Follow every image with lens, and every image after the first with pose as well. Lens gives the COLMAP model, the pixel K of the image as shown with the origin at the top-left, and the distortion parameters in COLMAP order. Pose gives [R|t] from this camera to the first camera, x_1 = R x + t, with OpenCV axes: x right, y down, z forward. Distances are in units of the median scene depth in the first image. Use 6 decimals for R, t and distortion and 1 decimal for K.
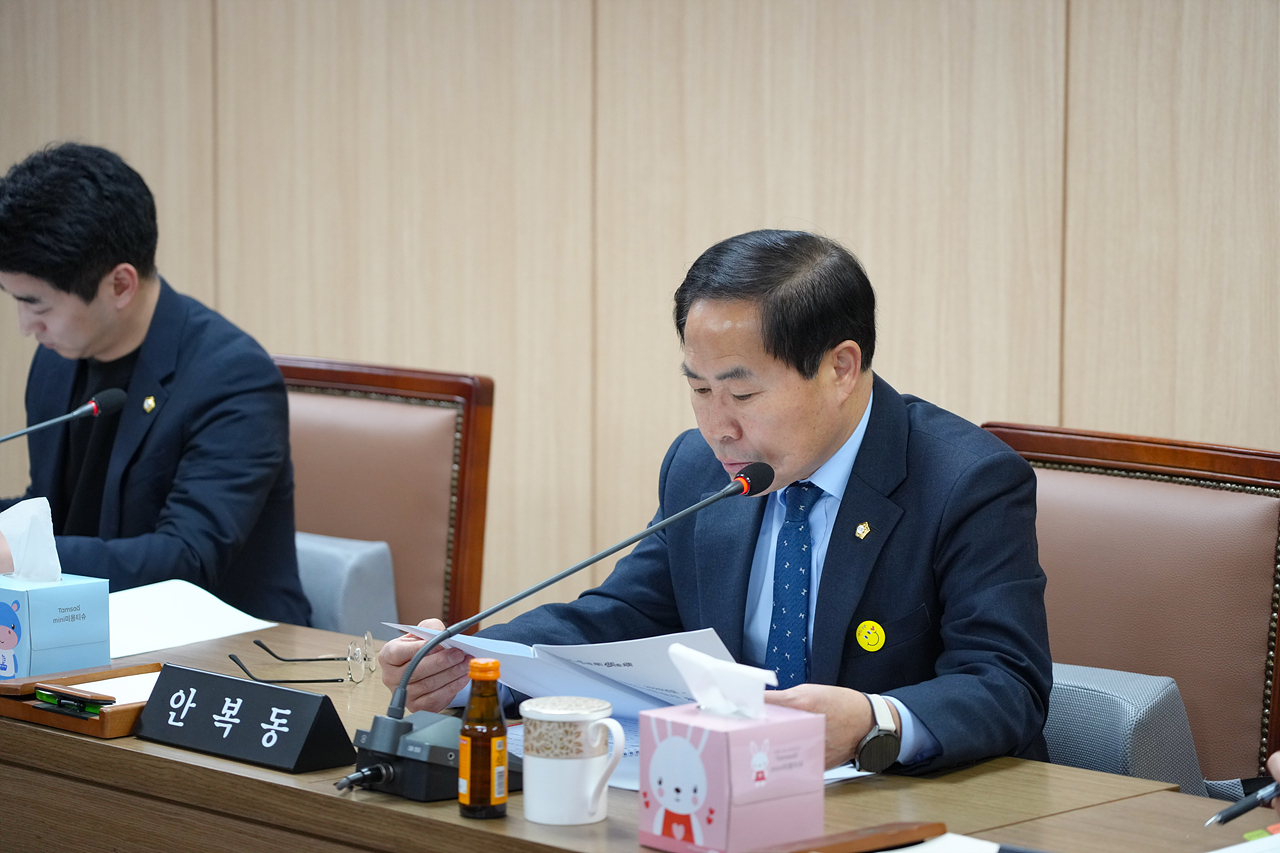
lens RADIAL K [[3684.2, 0, 640.0], [0, 3684.2, 426.5], [0, 0, 1]] dist [-0.047231, -0.489090]
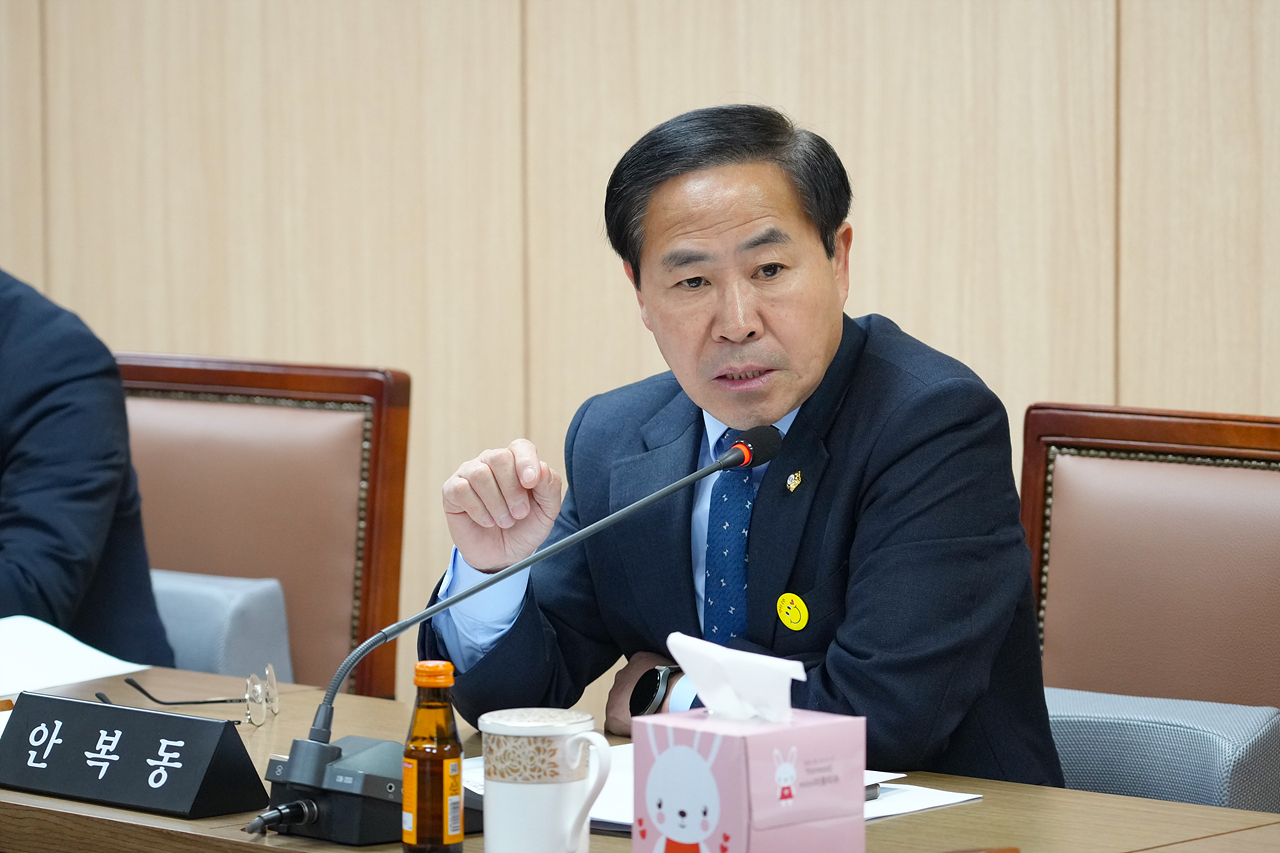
lens RADIAL K [[4595.9, 0, 619.9], [0, 4595.9, 426.5], [0, 0, 1]] dist [0.006358, -1.261745]
pose [[0.999748, -0.011919, 0.019021, -0.017829], [0.012437, 0.999548, -0.027363, 0.035435], [-0.018686, 0.027593, 0.999445, 0.003723]]
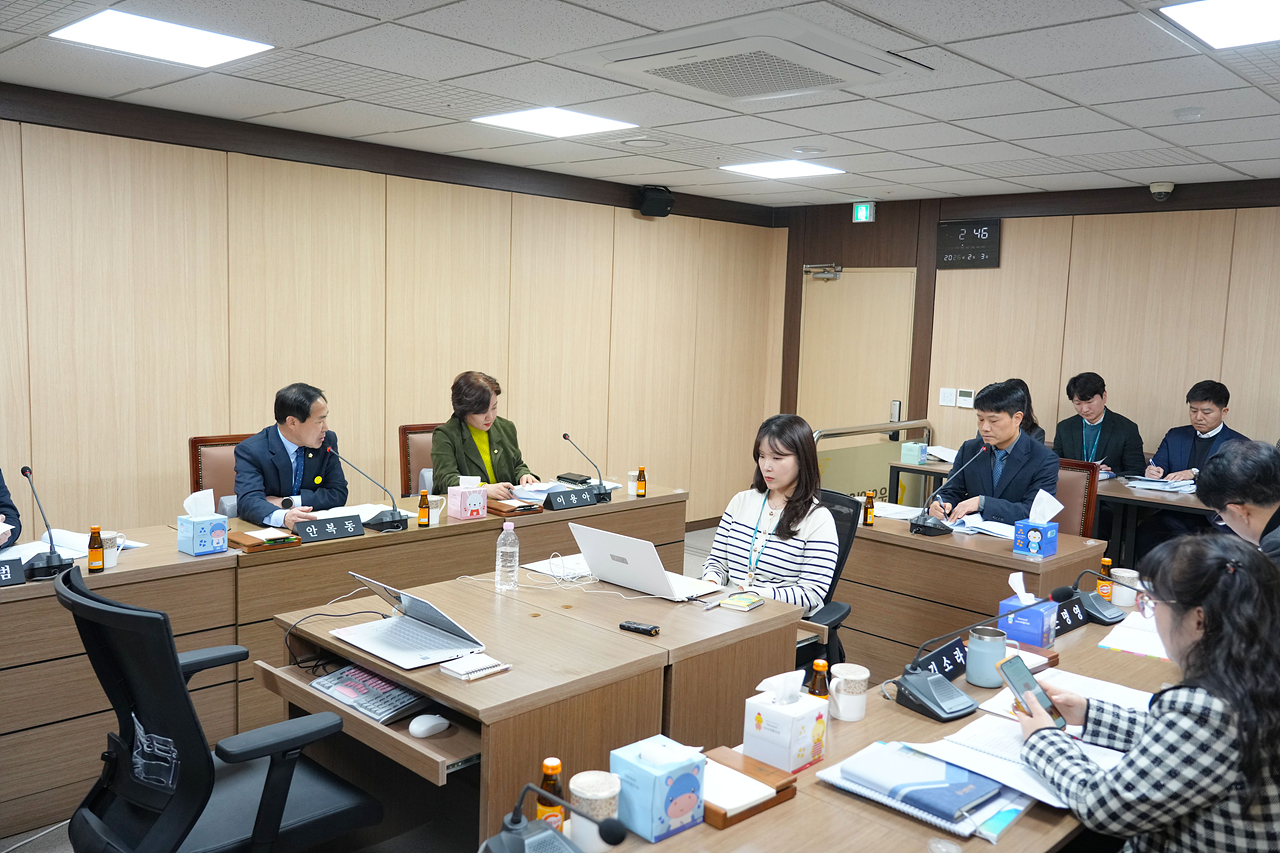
lens RADIAL K [[1050.5, 0, 640.0], [0, 1050.5, 426.5], [0, 0, 1]] dist [0.001862, 0.000596]
pose [[-0.037670, -0.104556, 0.993805, -1.093825], [0.068310, 0.991915, 0.106946, -0.105774], [-0.996953, 0.071915, -0.030223, 0.694374]]
